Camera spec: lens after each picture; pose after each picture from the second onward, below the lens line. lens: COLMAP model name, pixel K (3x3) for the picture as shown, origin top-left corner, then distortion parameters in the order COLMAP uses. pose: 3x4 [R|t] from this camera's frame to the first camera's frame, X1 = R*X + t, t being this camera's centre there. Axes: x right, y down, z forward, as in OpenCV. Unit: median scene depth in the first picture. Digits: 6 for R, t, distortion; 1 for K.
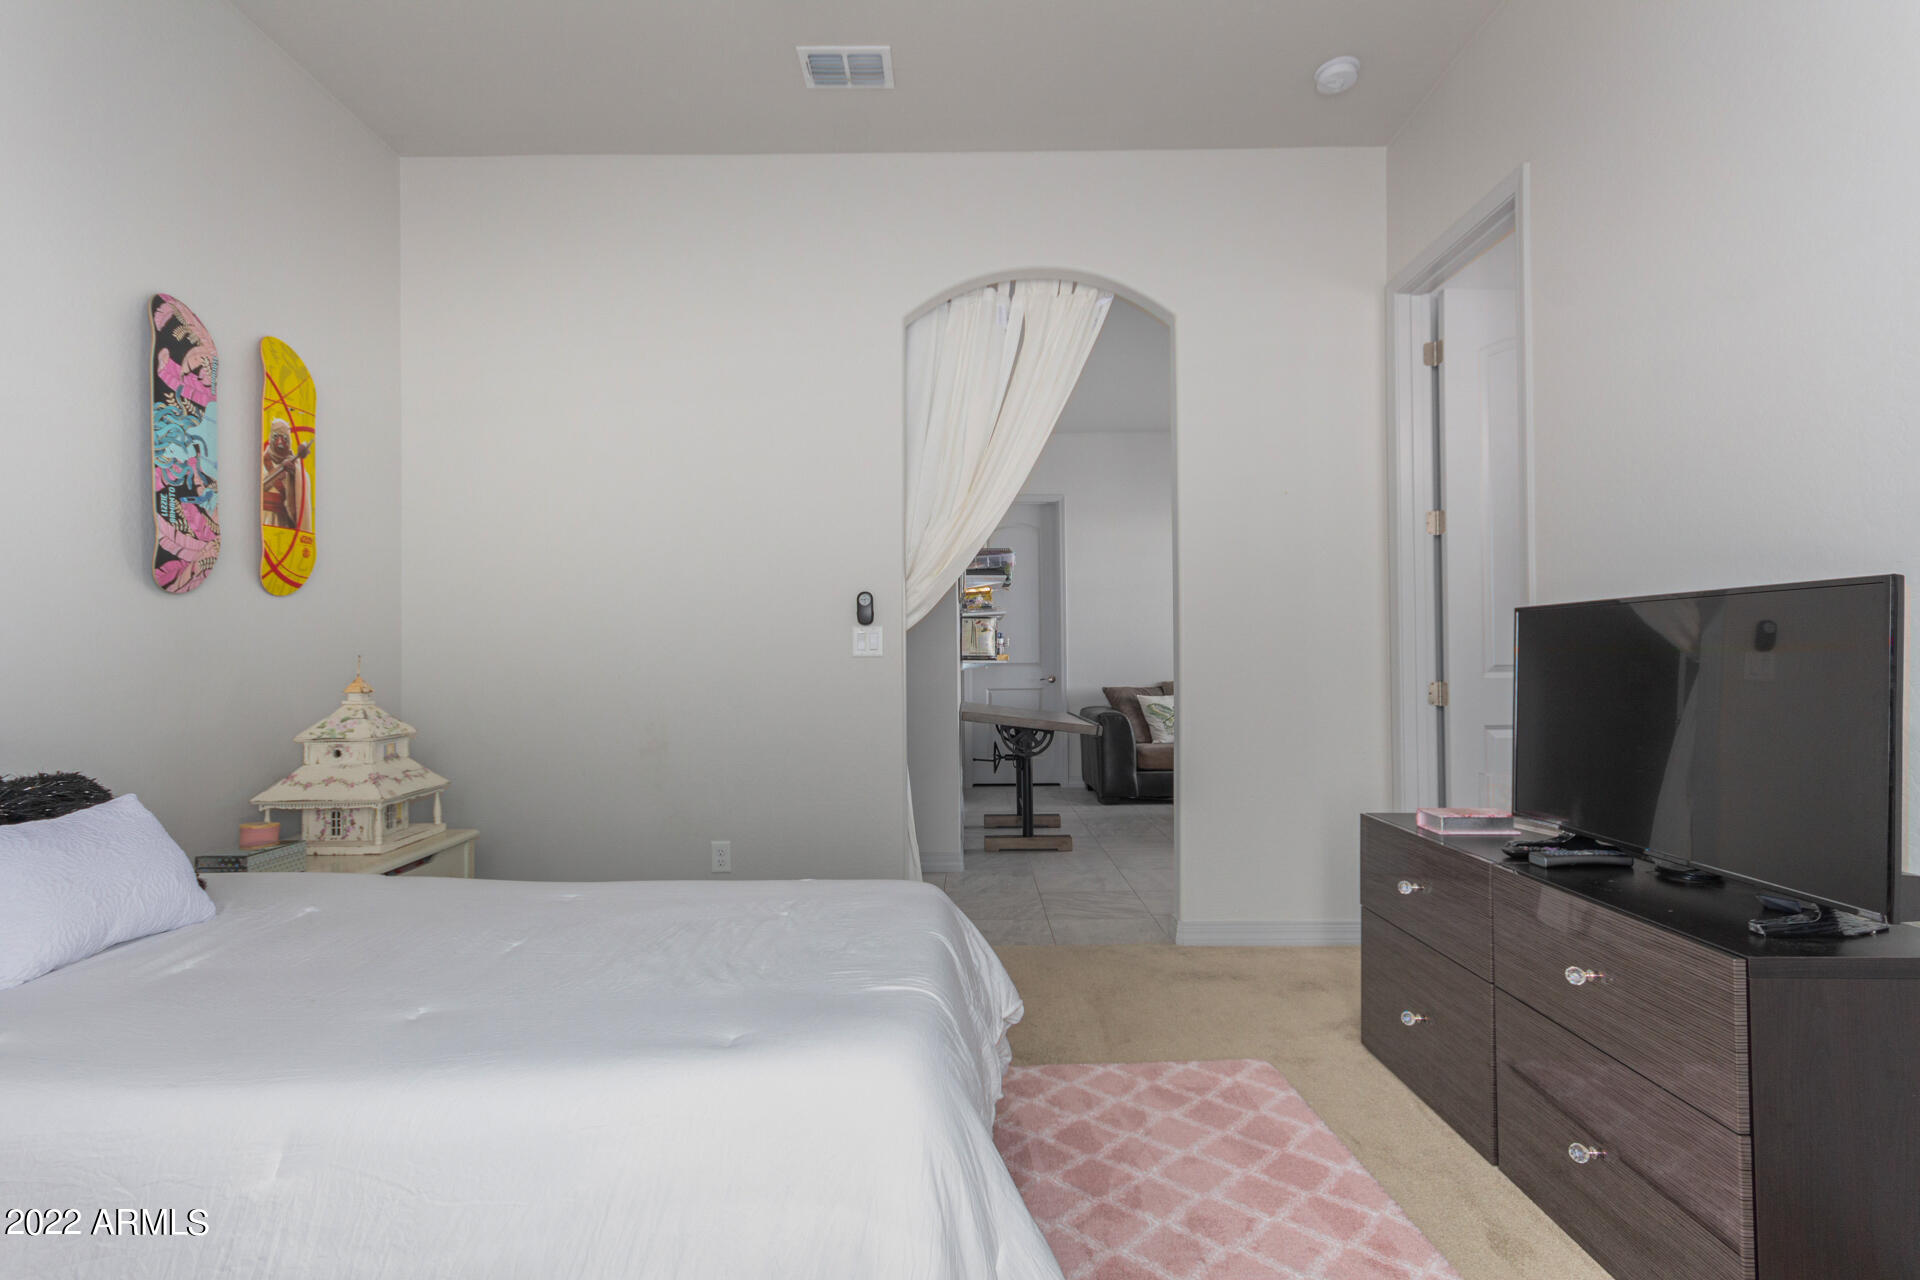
lens RADIAL K [[891.0, 0, 951.9], [0, 891.0, 640.3], [0, 0, 1]] dist [0.004001, 0.000254]
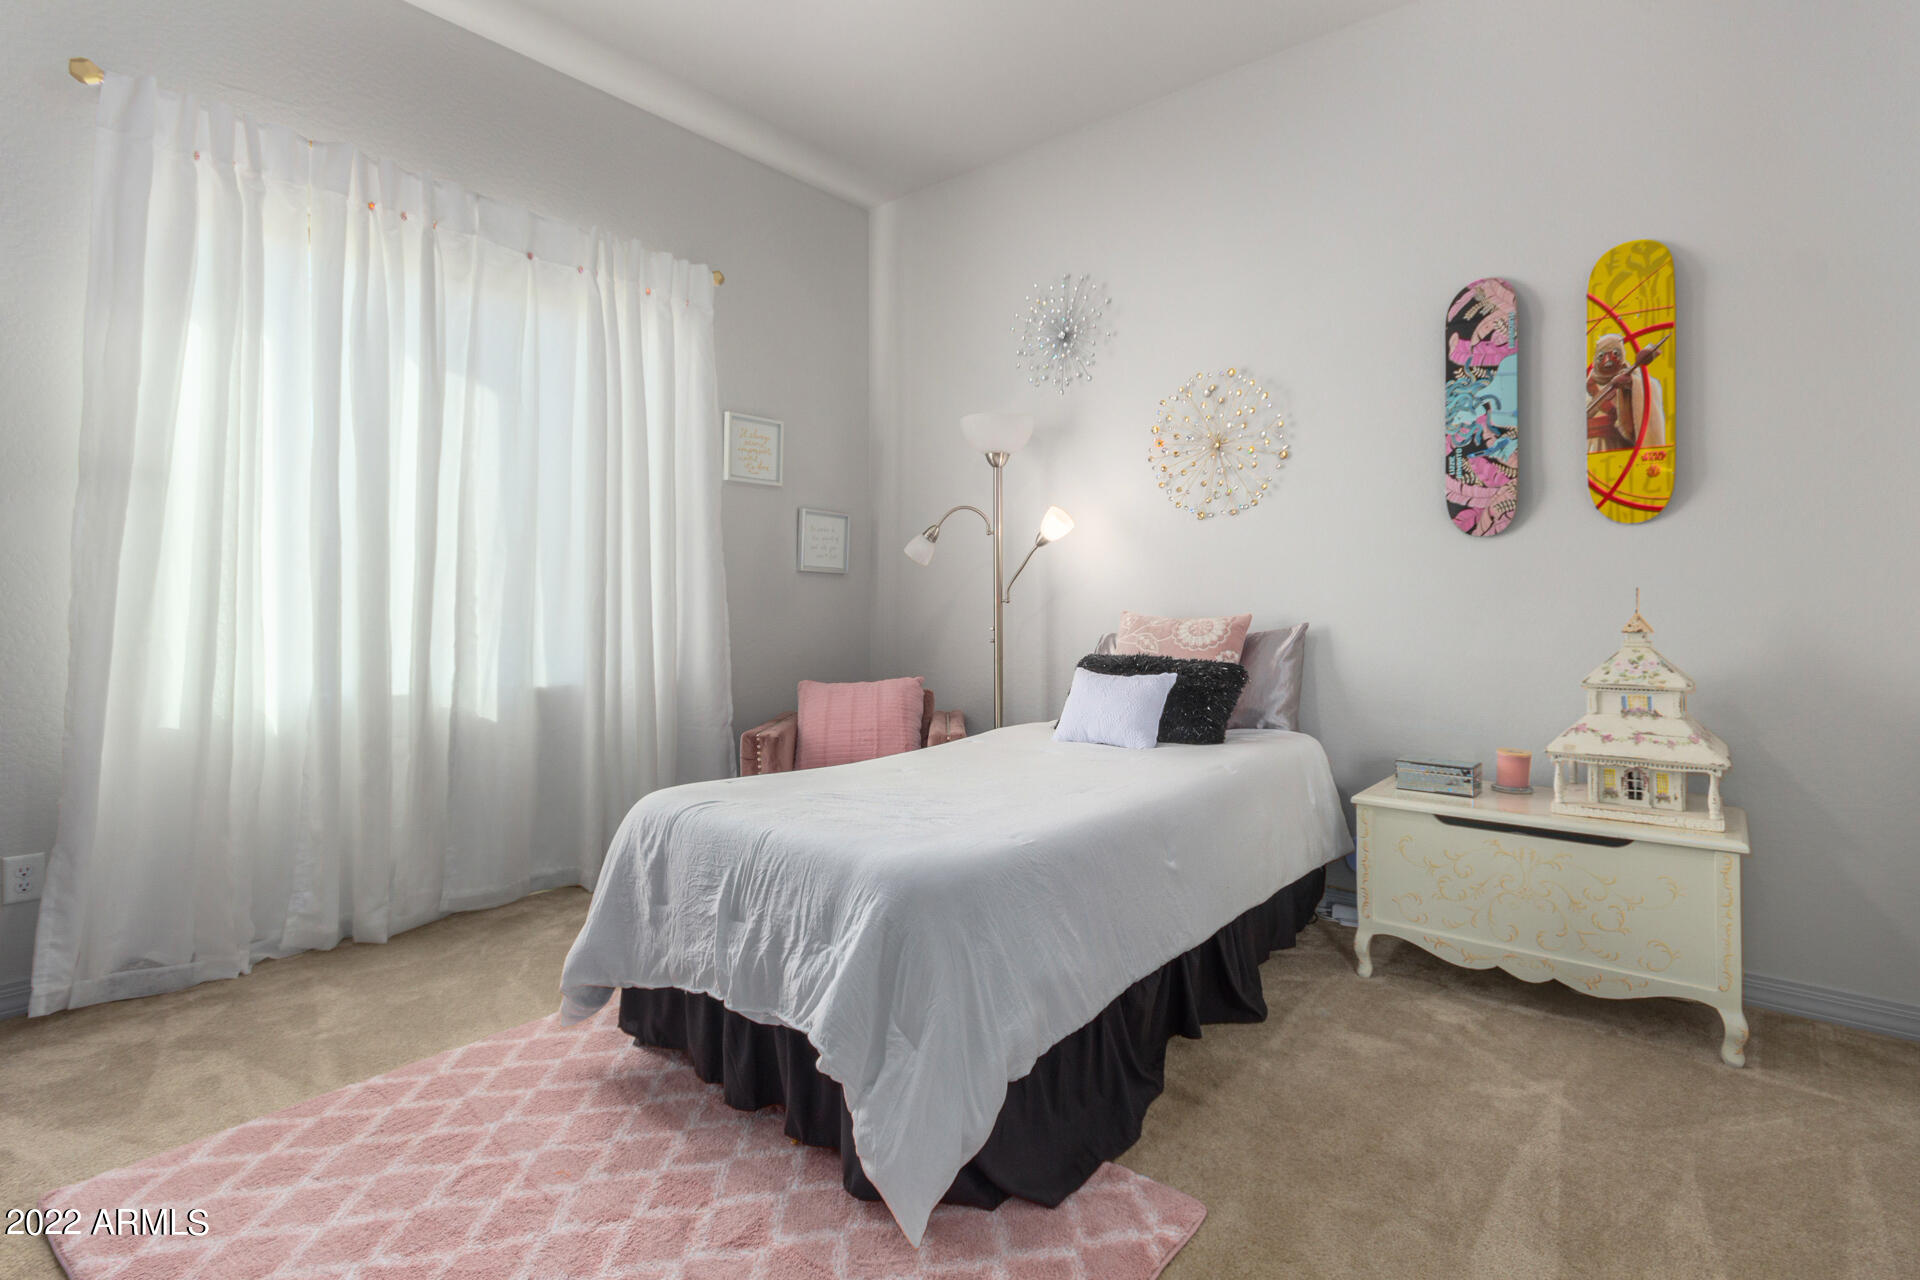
lens RADIAL K [[891.0, 0, 950.9], [0, 891.0, 621.3], [0, 0, 1]] dist [0.004001, 0.000254]
pose [[-0.639003, 0.005484, -0.769184, 0.442541], [0.007694, 0.999970, 0.000738, 0.048360], [0.769165, -0.005447, -0.639026, 1.178725]]
